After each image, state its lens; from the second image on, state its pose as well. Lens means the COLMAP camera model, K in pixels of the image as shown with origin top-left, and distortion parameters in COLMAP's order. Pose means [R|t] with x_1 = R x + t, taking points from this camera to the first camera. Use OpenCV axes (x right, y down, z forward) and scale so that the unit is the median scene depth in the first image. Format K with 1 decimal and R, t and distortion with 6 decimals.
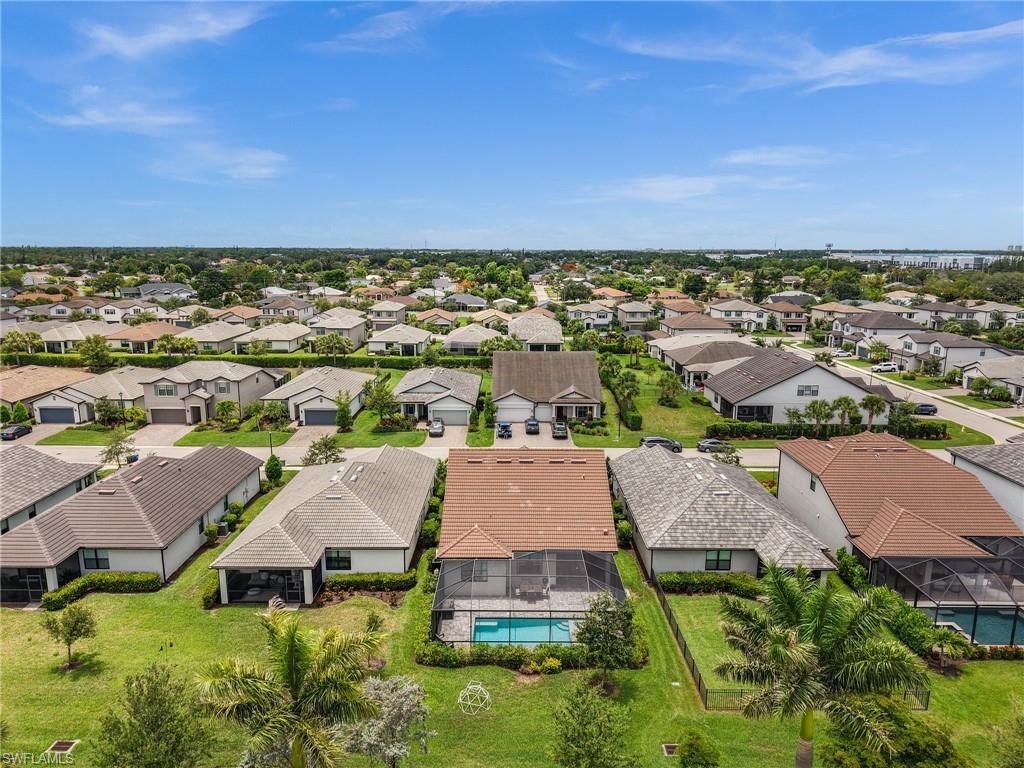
lens RADIAL K [[689.5, 0, 512.0], [0, 689.5, 384.0], [0, 0, 1]] dist [0.018701, -0.009806]
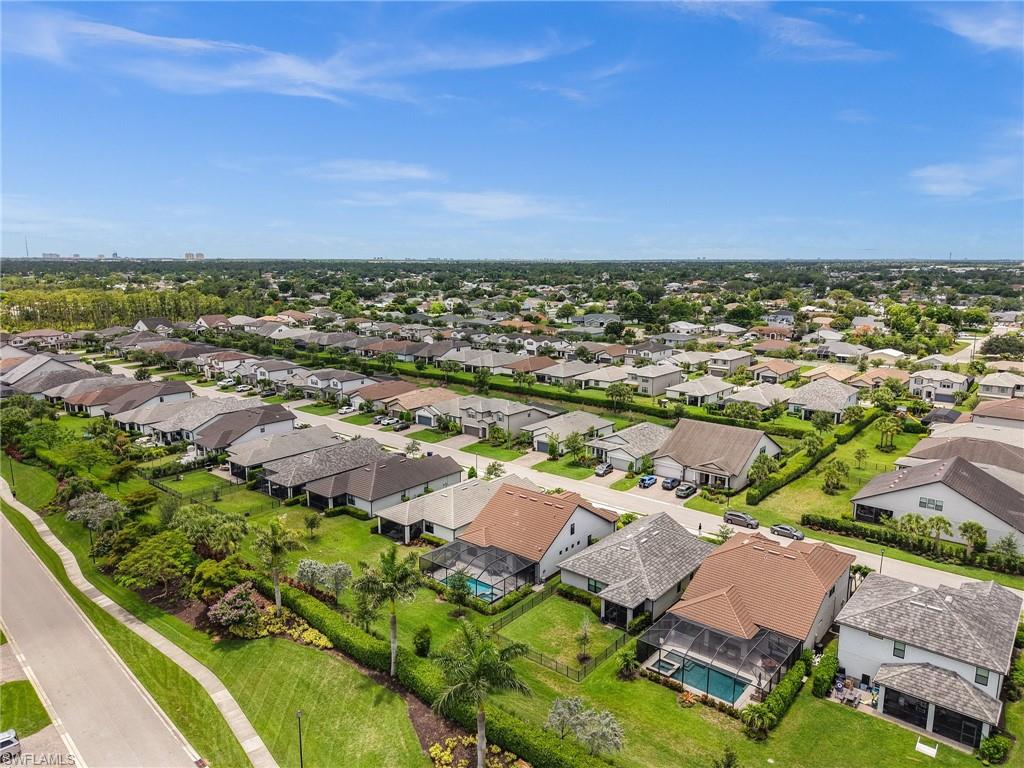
lens RADIAL K [[689.5, 0, 512.0], [0, 689.5, 384.0], [0, 0, 1]] dist [0.018701, -0.009806]
pose [[0.768498, 0.112798, -0.629831, 0.599731], [-0.123835, 0.991947, 0.026551, -0.121701], [0.627754, 0.057591, 0.776278, -0.202397]]
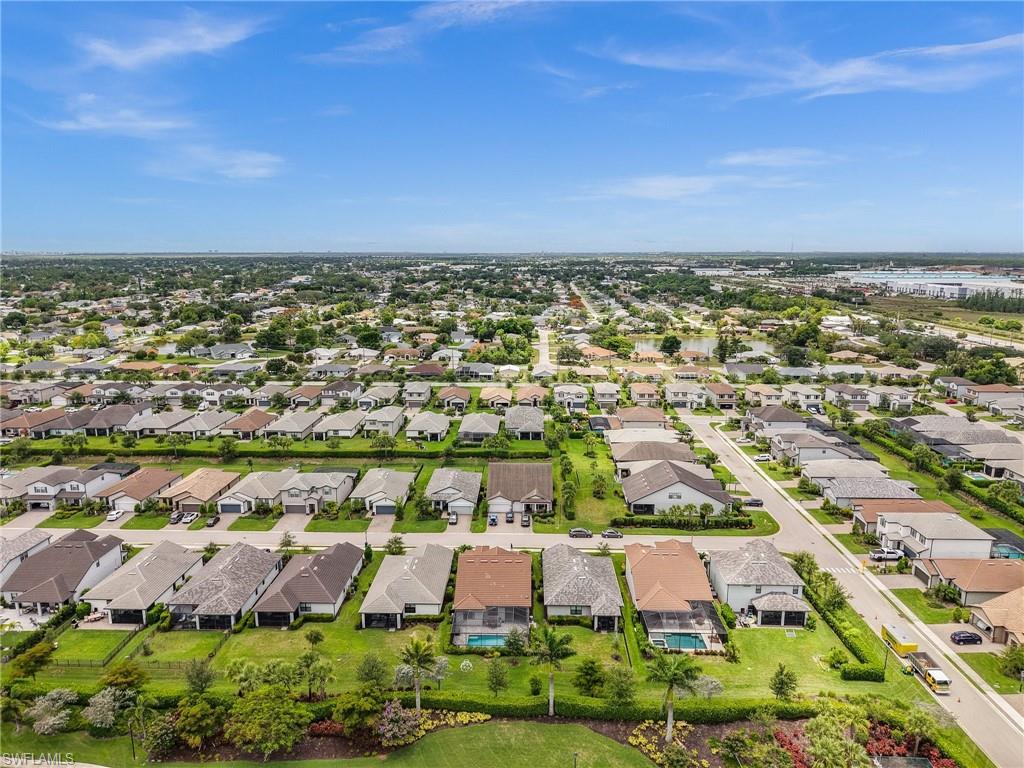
lens RADIAL K [[689.5, 0, 512.0], [0, 689.5, 384.0], [0, 0, 1]] dist [0.018701, -0.009806]
pose [[0.999660, 0.001290, -0.026046, 0.079636], [-0.001347, 0.999997, -0.002171, -0.266211], [0.026043, 0.002206, 0.999658, -0.703851]]
